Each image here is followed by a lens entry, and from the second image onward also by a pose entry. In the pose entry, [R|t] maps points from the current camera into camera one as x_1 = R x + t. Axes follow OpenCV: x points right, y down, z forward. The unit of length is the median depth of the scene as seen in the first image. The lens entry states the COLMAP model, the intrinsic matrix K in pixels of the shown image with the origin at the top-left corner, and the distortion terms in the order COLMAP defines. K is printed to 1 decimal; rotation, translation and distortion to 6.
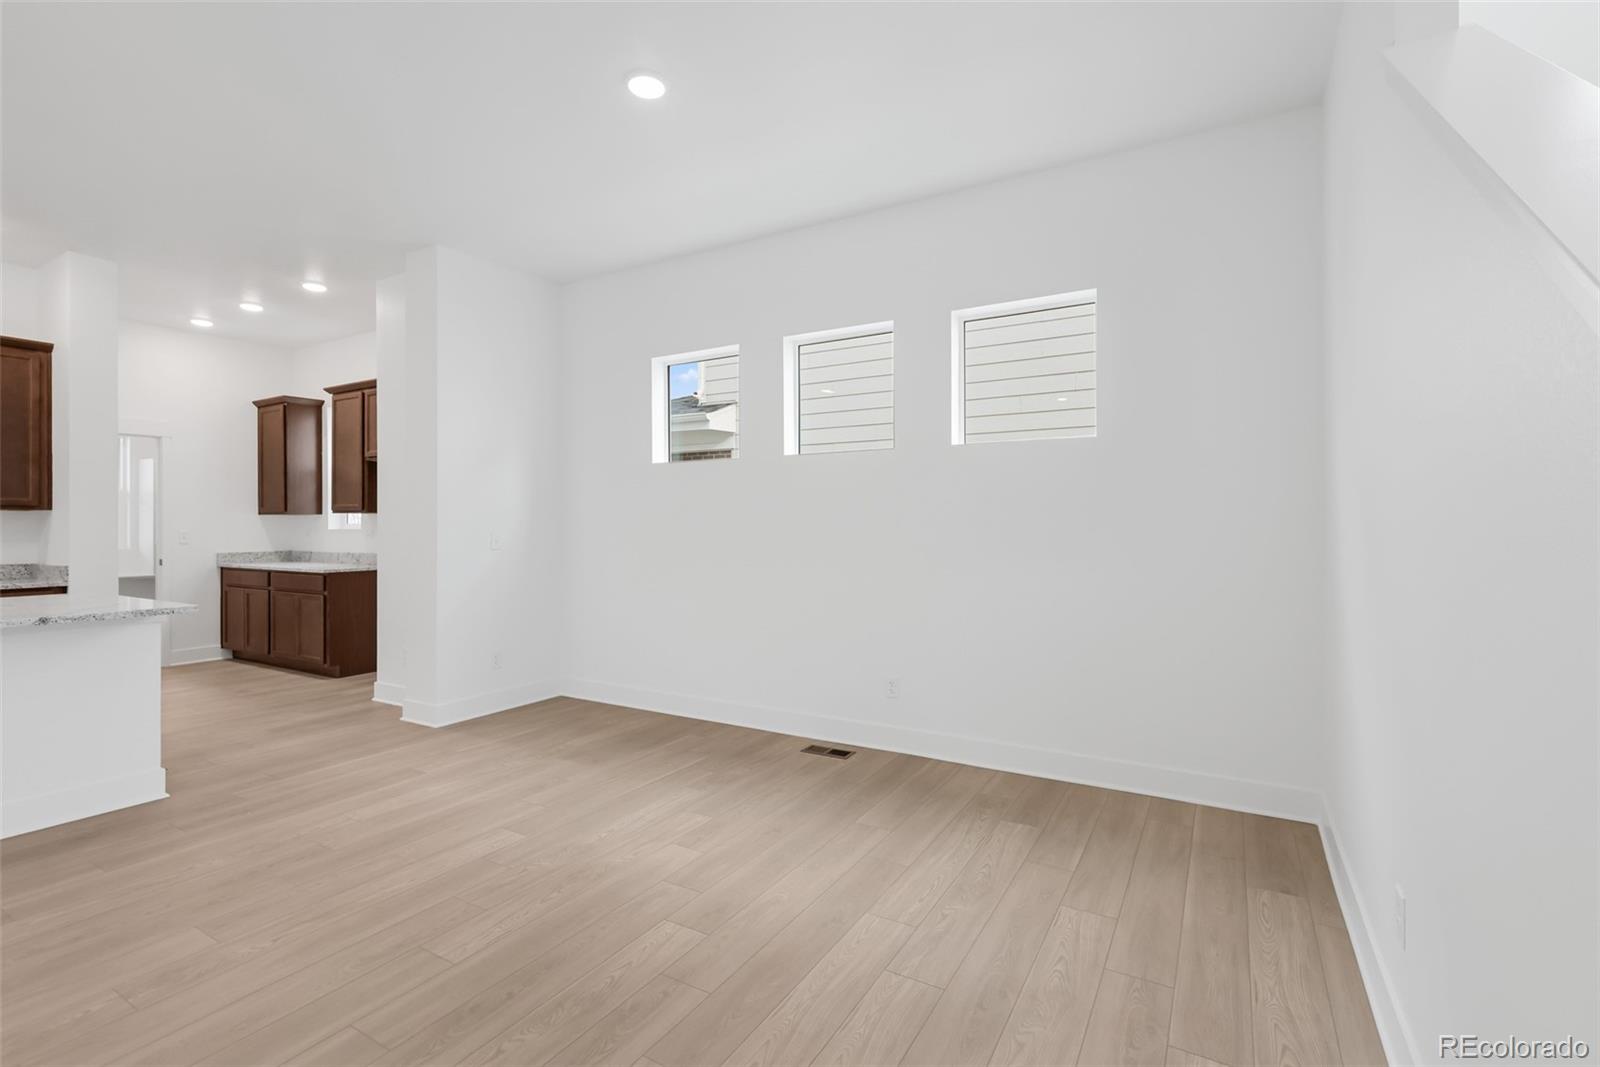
lens RADIAL K [[719.0, 0, 809.0], [0, 719.0, 526.4], [0, 0, 1]] dist [-0.005356, 0.003180]
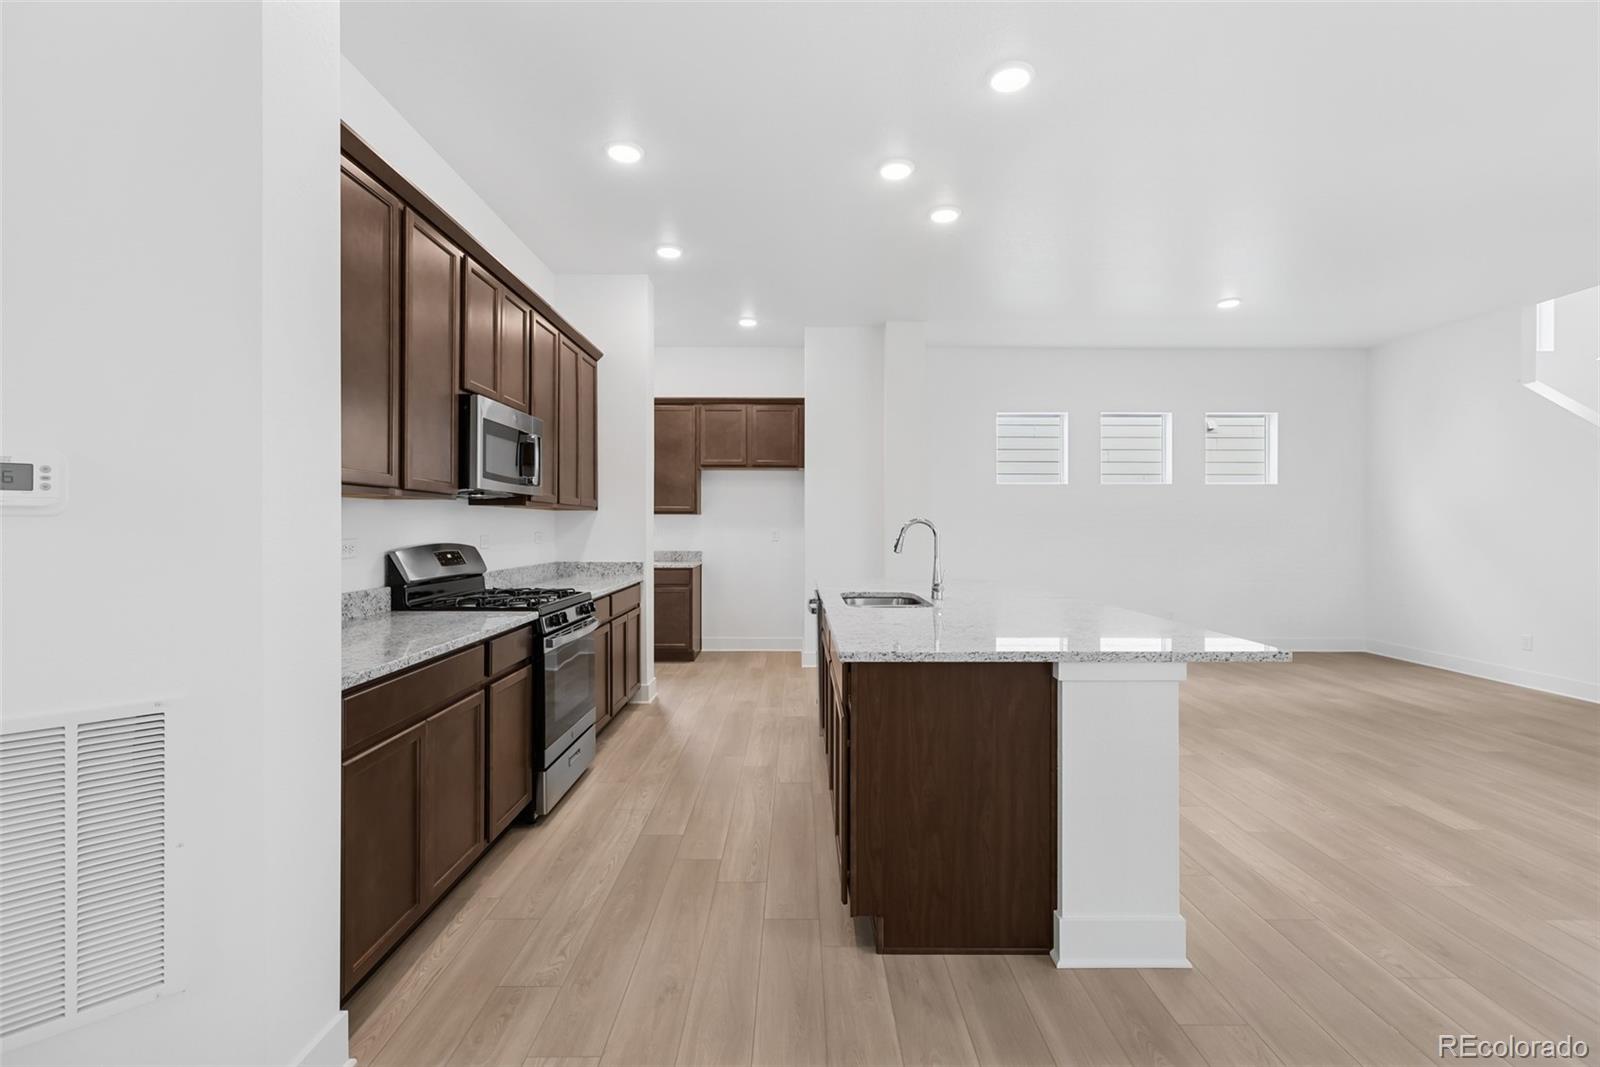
lens RADIAL K [[719.0, 0, 802.2], [0, 719.0, 519.0], [0, 0, 1]] dist [-0.005356, 0.003180]
pose [[0.863708, 0.007343, 0.503939, -1.365466], [-0.002358, 0.999942, -0.010528, 0.000235], [-0.503987, 0.007905, 0.863675, -0.063526]]
